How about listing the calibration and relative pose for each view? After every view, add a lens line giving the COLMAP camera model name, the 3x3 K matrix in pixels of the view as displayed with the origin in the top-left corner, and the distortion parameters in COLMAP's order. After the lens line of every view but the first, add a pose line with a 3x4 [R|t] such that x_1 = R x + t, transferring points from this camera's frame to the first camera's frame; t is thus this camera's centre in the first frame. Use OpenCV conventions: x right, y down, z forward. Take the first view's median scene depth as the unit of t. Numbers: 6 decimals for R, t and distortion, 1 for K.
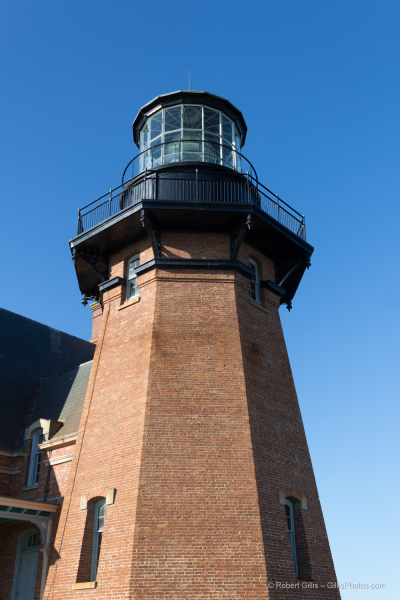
lens RADIAL K [[634.7, 0, 200.0], [0, 634.7, 300.0], [0, 0, 1]] dist [0.019817, 0.004084]
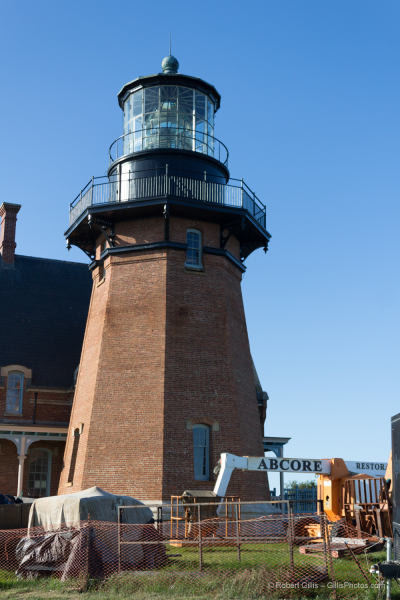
lens RADIAL K [[822.2, 0, 200.0], [0, 822.2, 300.0], [0, 0, 1]] dist [0.003703, 0.007180]
pose [[0.910573, -0.095833, -0.402086, 0.807849], [0.180912, 0.967033, 0.179217, -0.243183], [0.371656, -0.235932, 0.897891, -0.484390]]
